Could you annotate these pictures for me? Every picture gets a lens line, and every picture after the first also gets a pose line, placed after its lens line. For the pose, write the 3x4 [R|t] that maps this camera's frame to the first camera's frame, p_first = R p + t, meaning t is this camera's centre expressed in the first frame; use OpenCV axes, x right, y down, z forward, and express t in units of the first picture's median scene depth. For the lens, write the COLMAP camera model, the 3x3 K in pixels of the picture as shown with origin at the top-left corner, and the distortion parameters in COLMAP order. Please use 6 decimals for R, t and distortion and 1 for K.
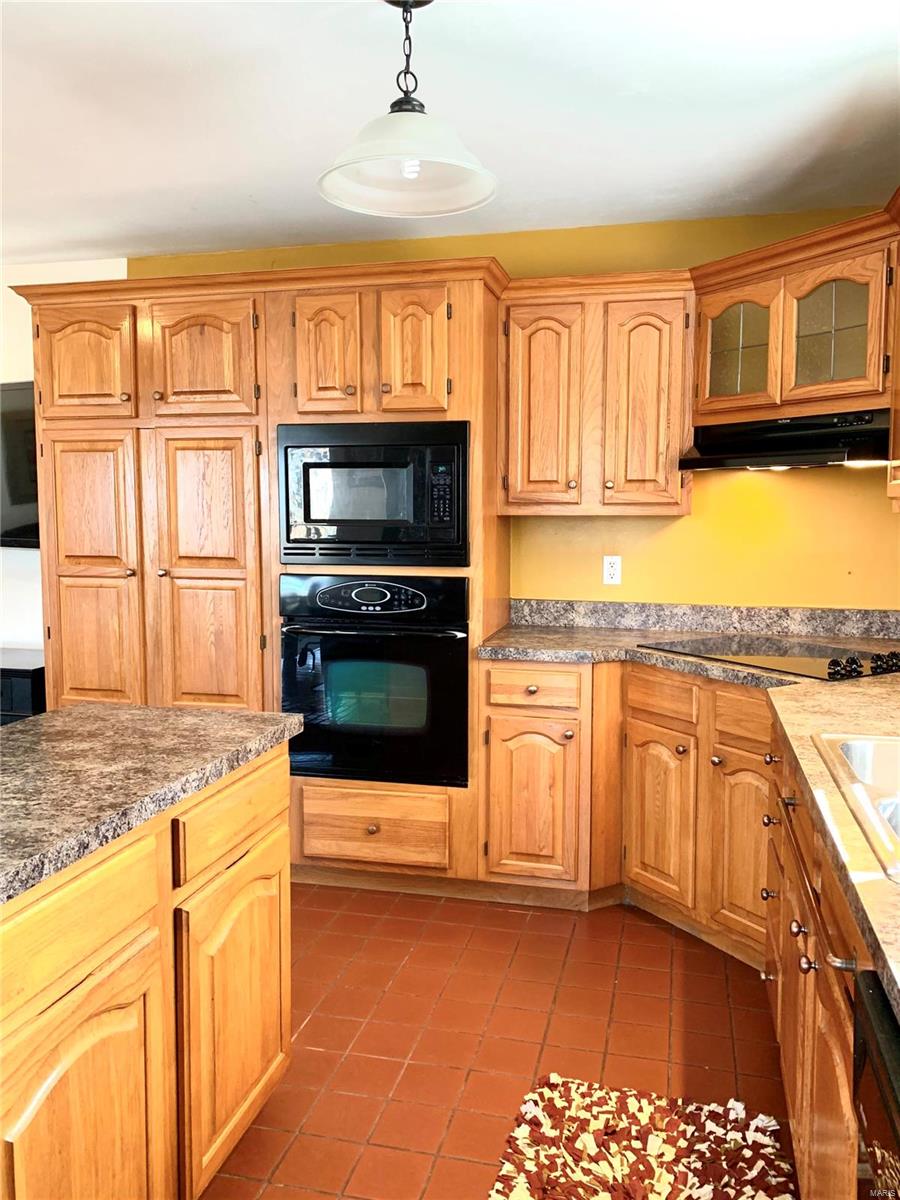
lens RADIAL K [[958.7, 0, 450.0], [0, 958.7, 600.0], [0, 0, 1]] dist [0.143088, -0.405804]
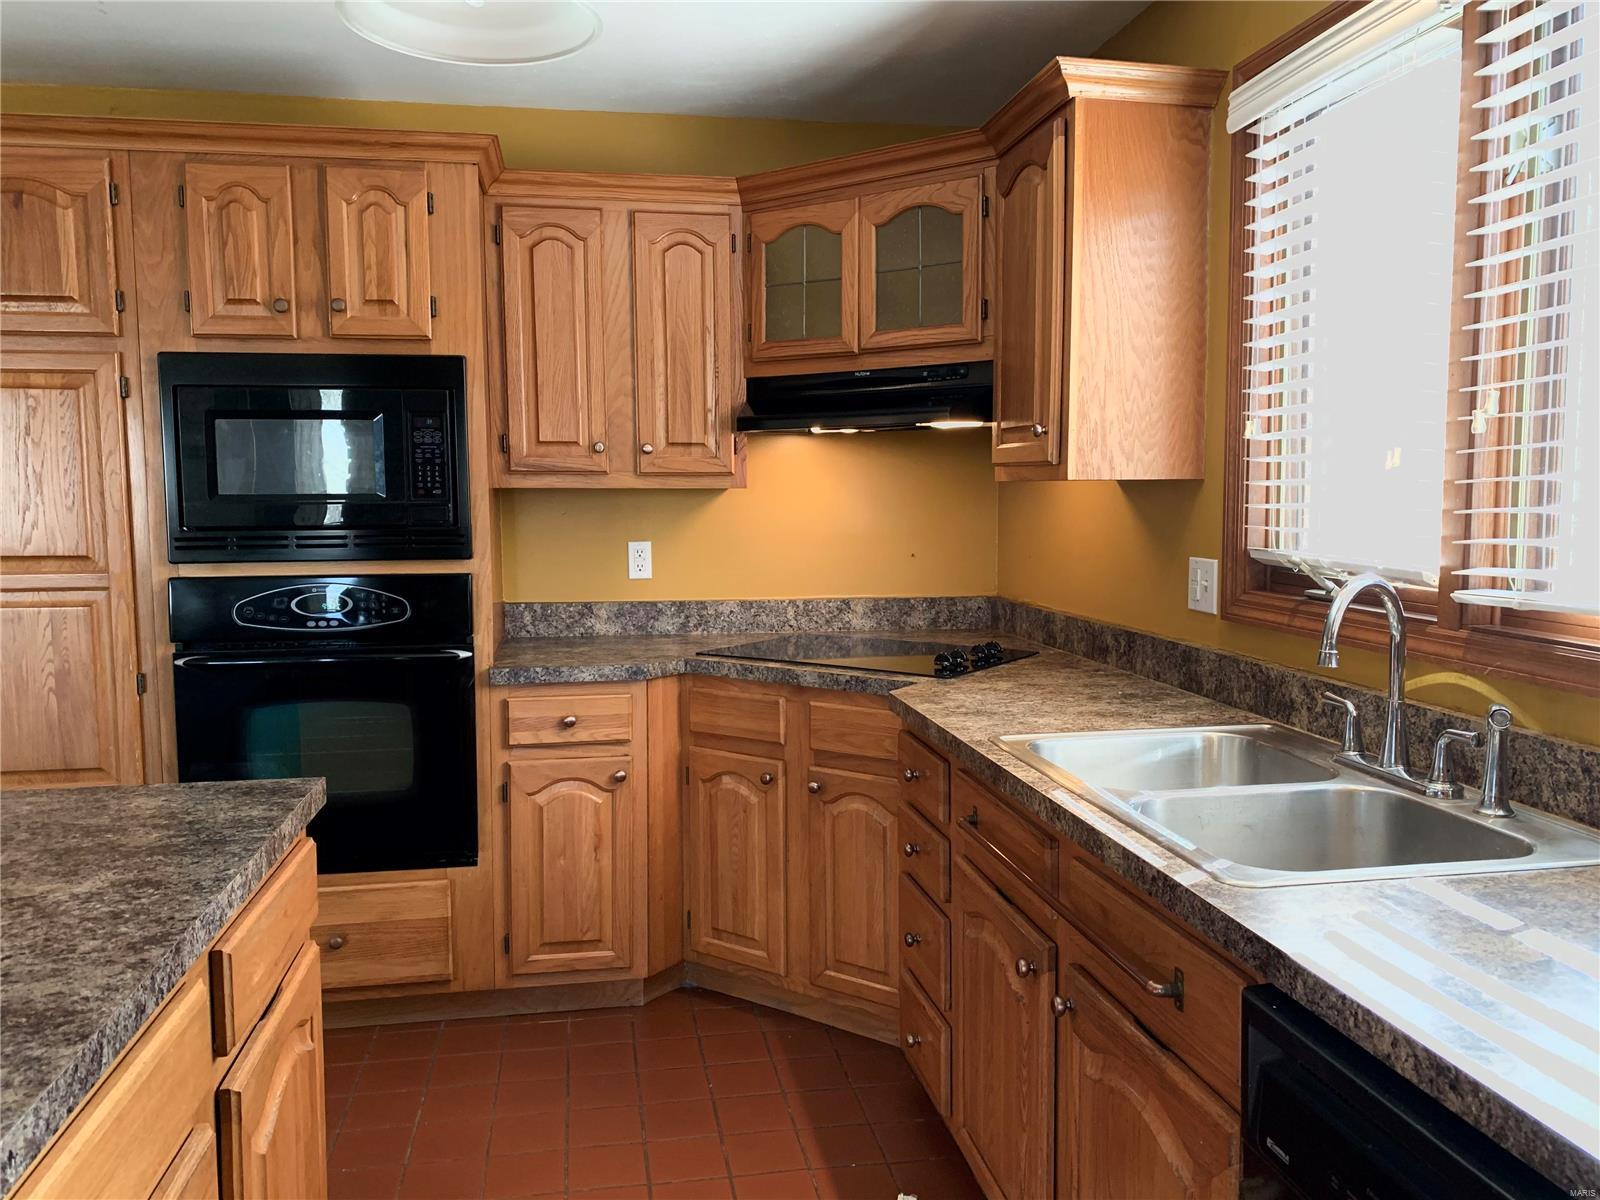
lens RADIAL K [[1242.2, 0, 800.0], [0, 1242.2, 600.0], [0, 0, 1]] dist [0.055194, -0.066205]
pose [[0.915043, -0.041843, 0.401180, -0.130377], [0.044344, 0.999012, 0.003054, 0.004414], [-0.400912, 0.014995, 0.915994, 0.042234]]
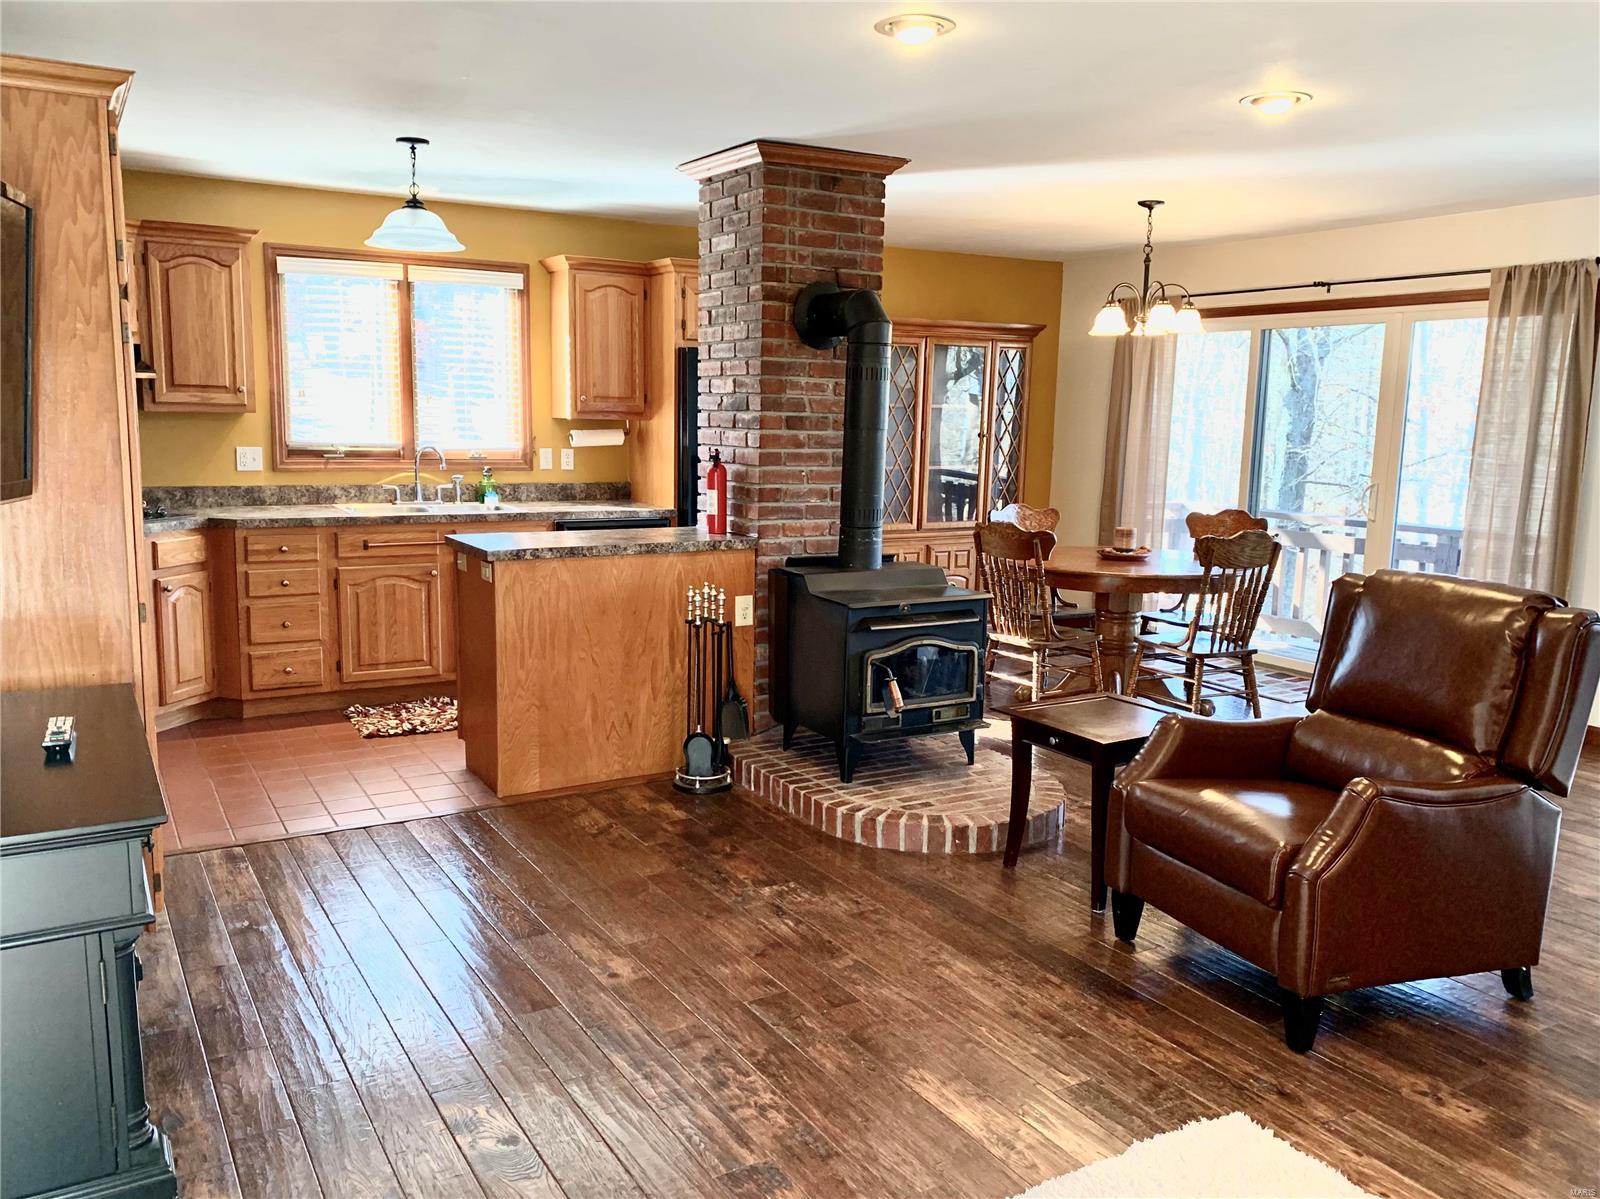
lens RADIAL K [[1242.2, 0, 800.0], [0, 1242.2, 599.5], [0, 0, 1]] dist [0.055194, -0.066205]
pose [[-0.697378, -0.123869, 0.705918, -1.463828], [0.046939, 0.974943, 0.217448, -0.153007], [-0.715165, 0.184779, -0.674089, 1.392944]]
